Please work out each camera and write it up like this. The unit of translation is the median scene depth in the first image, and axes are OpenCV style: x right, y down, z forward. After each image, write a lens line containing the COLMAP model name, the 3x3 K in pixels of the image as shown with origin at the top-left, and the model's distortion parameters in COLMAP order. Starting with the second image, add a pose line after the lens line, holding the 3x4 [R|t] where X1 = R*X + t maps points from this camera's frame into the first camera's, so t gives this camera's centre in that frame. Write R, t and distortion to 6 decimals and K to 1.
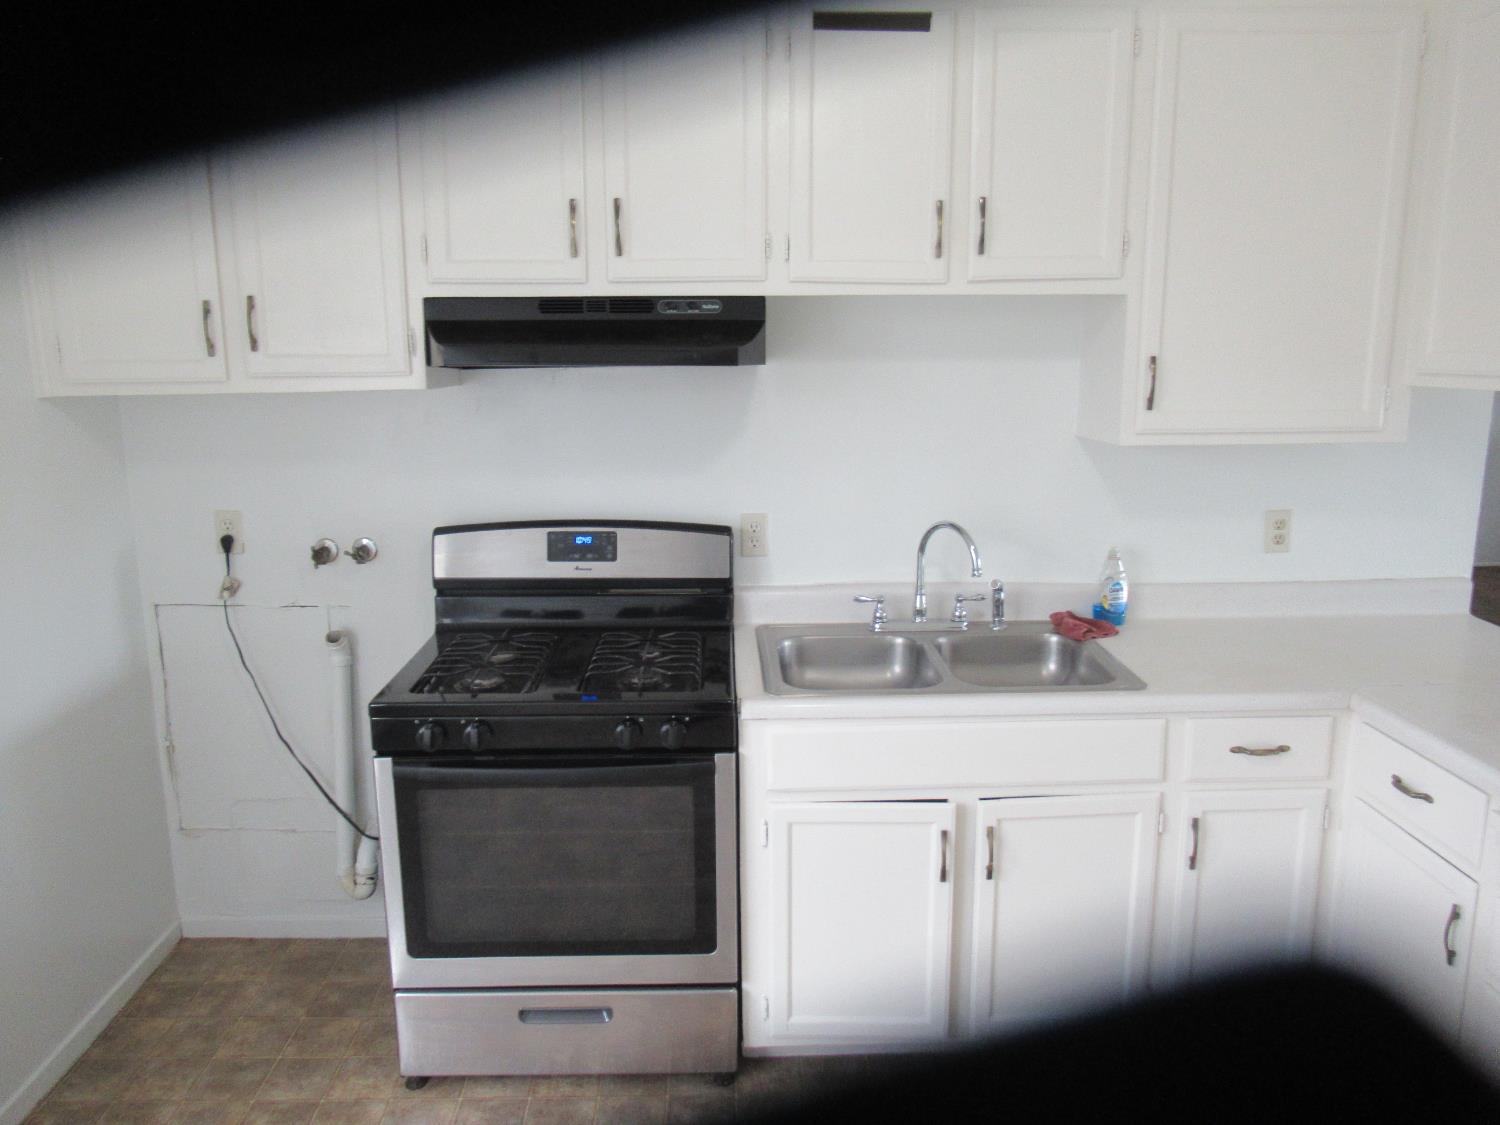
lens RADIAL K [[1112.2, 0, 748.8], [0, 1112.2, 564.3], [0, 0, 1]] dist [-0.010800, -0.000351]
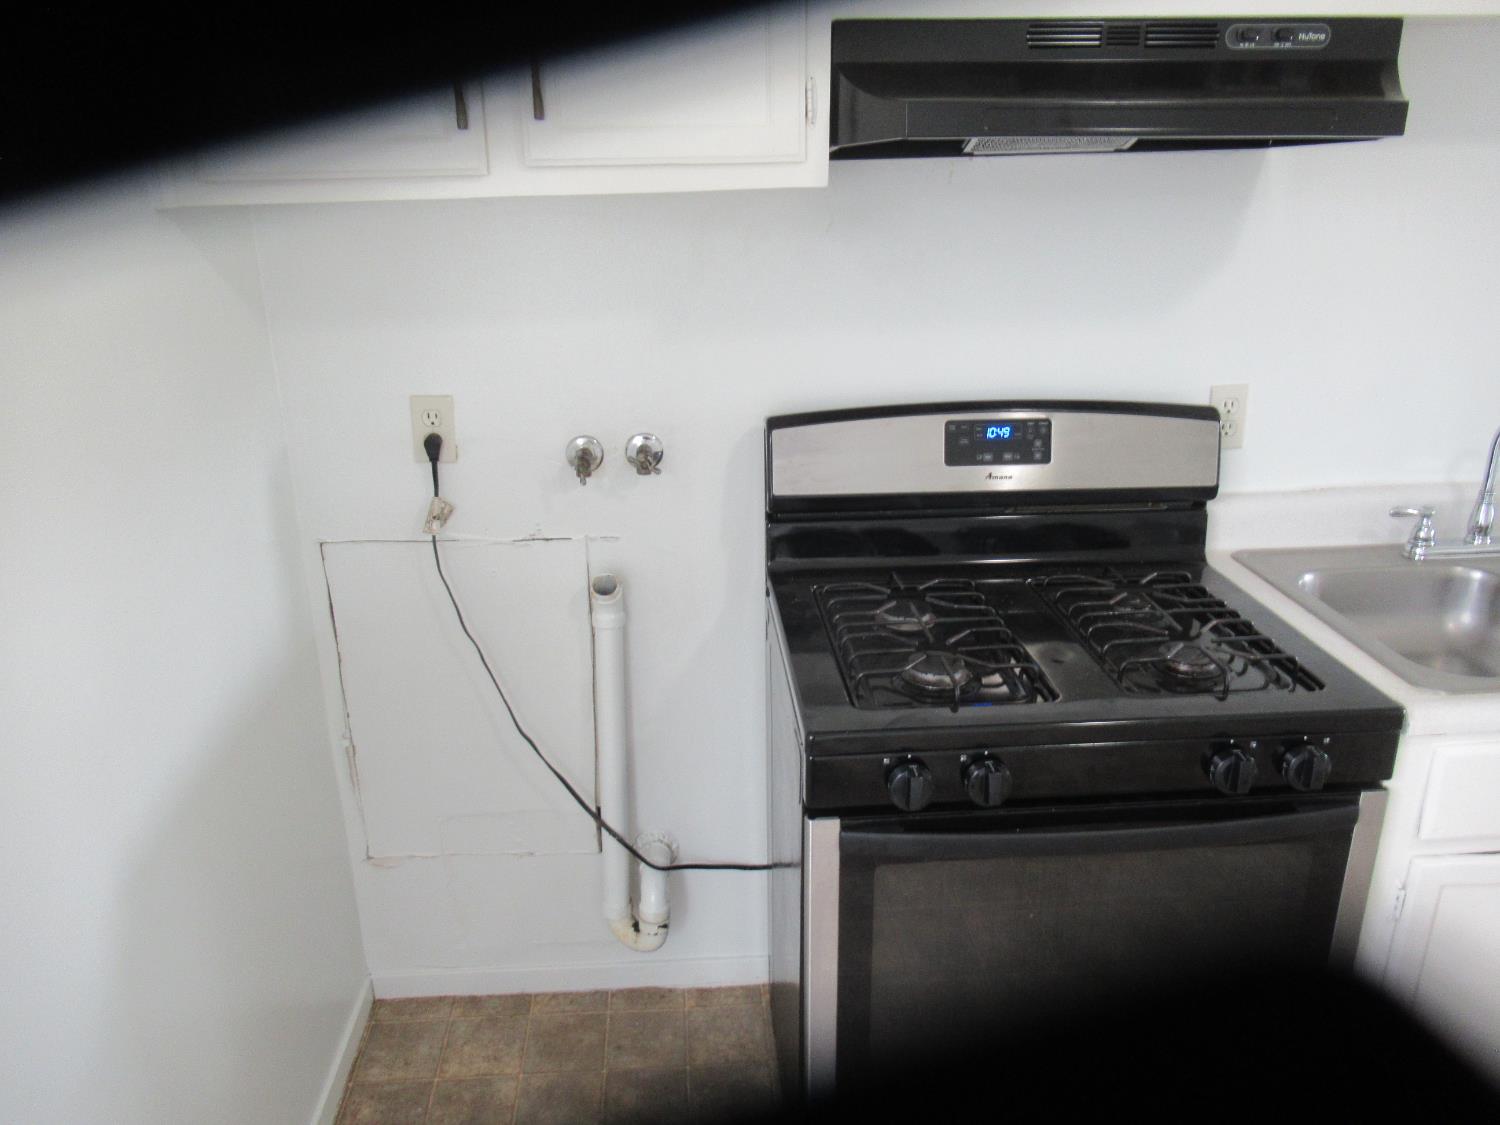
lens RADIAL K [[1112.2, 0, 748.8], [0, 1112.2, 564.3], [0, 0, 1]] dist [-0.010800, -0.000351]
pose [[0.998903, -0.025205, 0.039455, -0.322327], [0.019641, 0.990575, 0.135556, -0.036304], [-0.042500, -0.134632, 0.989984, 0.353744]]
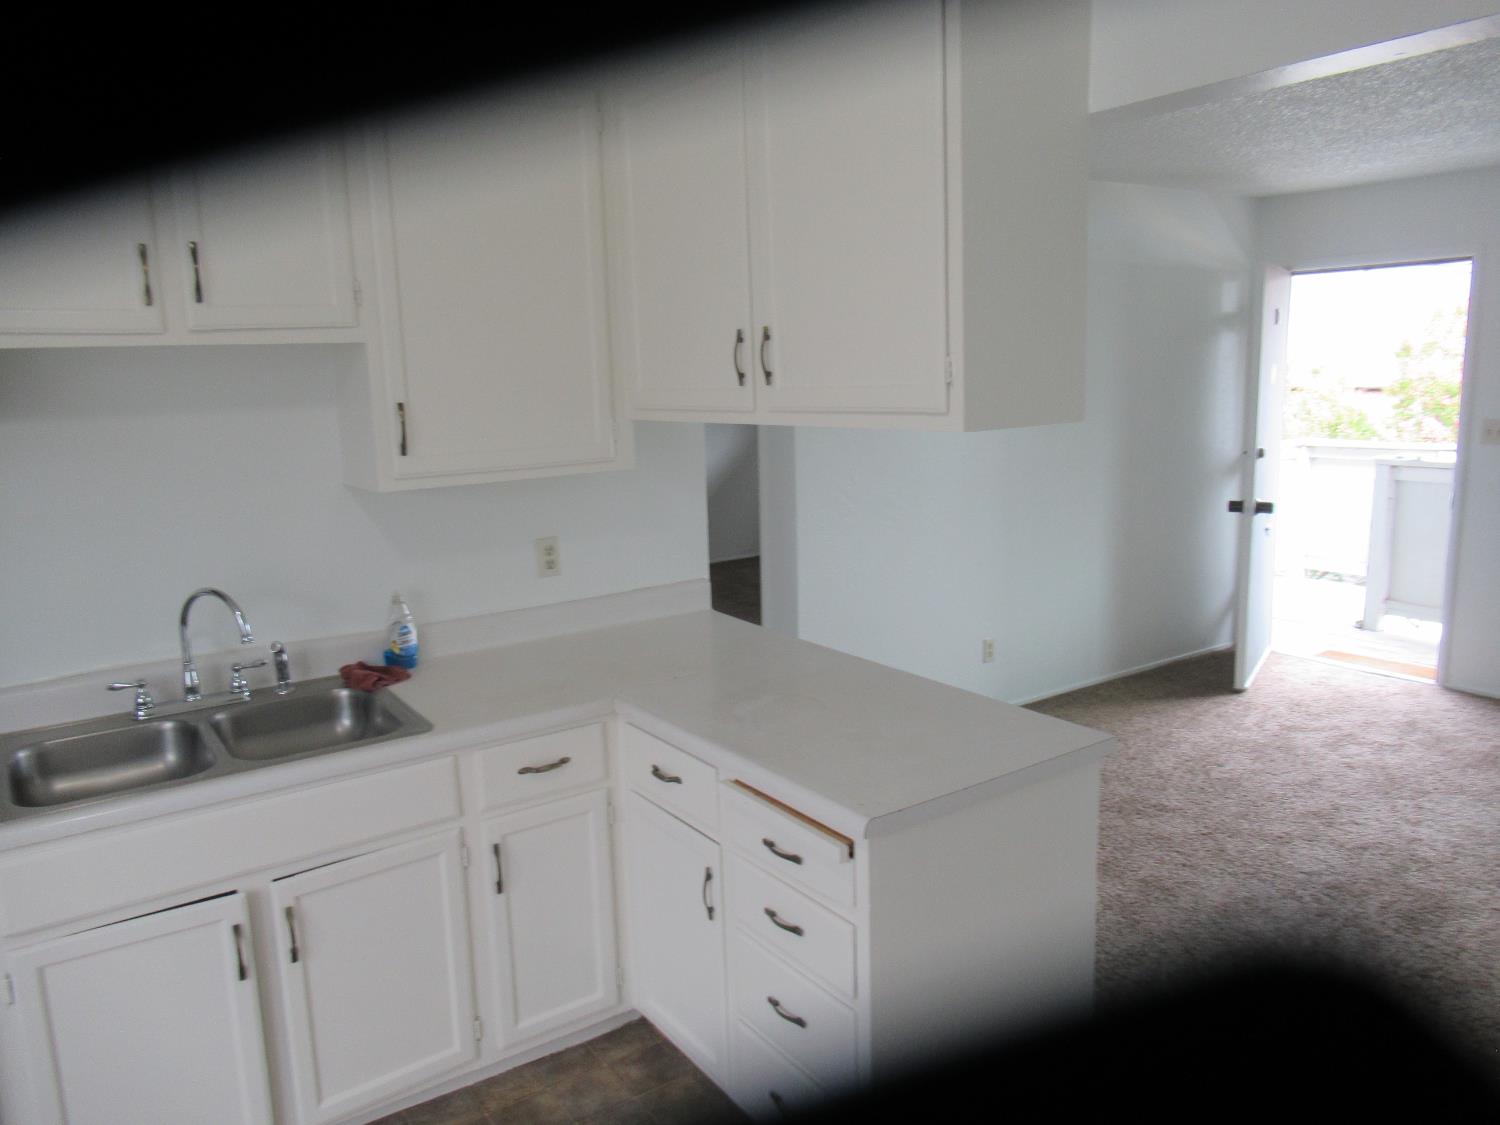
lens RADIAL K [[1112.2, 0, 748.8], [0, 1112.2, 564.3], [0, 0, 1]] dist [-0.010800, -0.000351]
pose [[0.837389, -0.116190, 0.534115, 0.063466], [0.130481, 0.991389, 0.011095, -0.009473], [-0.530805, 0.060401, 0.845339, -0.016818]]
